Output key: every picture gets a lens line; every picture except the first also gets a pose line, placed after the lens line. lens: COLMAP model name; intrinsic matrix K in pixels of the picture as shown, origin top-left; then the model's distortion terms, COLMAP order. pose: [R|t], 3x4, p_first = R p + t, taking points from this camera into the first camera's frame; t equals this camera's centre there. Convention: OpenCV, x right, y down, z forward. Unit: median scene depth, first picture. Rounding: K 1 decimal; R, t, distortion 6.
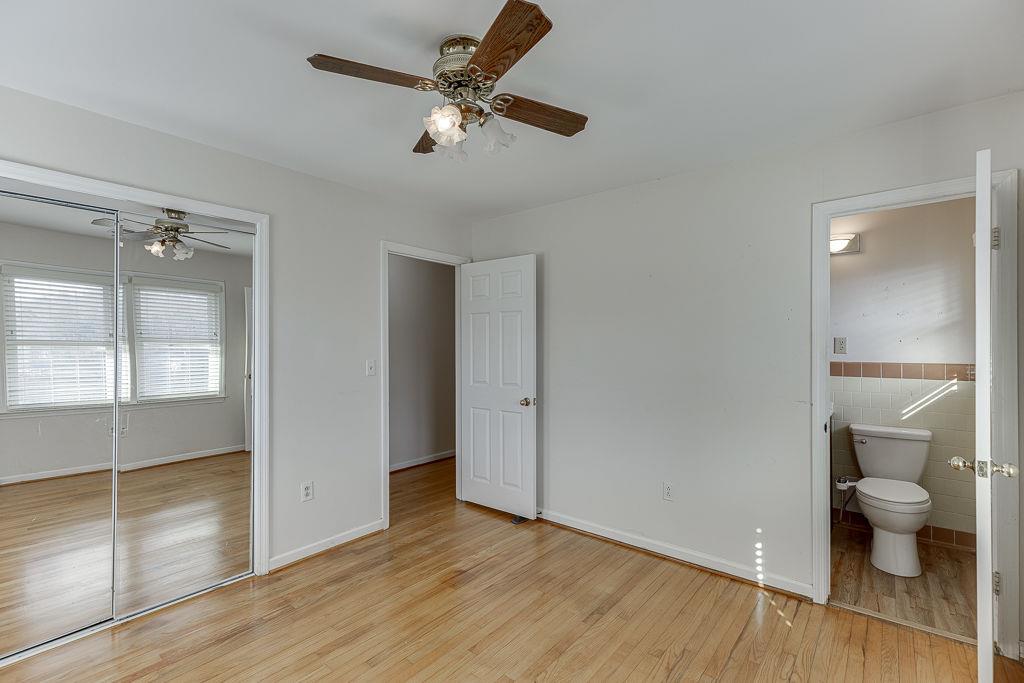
lens RADIAL K [[455.7, 0, 518.5], [0, 455.7, 343.3], [0, 0, 1]] dist [0.005212, -0.000530]
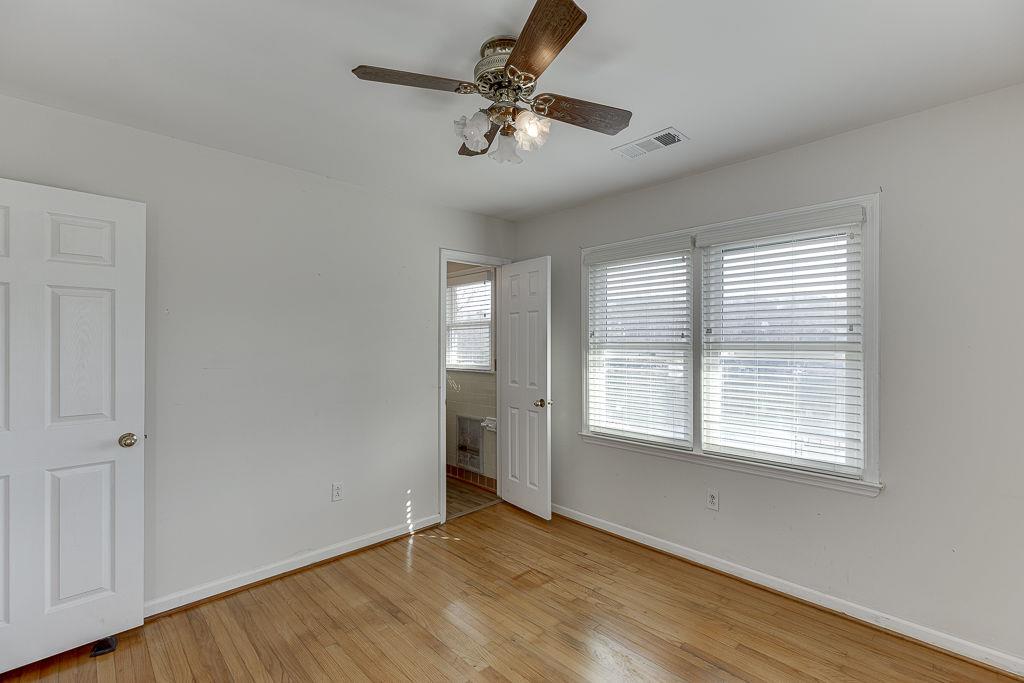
lens RADIAL K [[470.2, 0, 502.8], [0, 470.2, 341.7], [0, 0, 1]] dist [0.010792, 0.000021]
pose [[0.140046, 0.003258, 0.990140, -0.739227], [-0.000485, 0.999995, -0.003222, -0.004004], [-0.990145, -0.000029, 0.140047, 0.556435]]
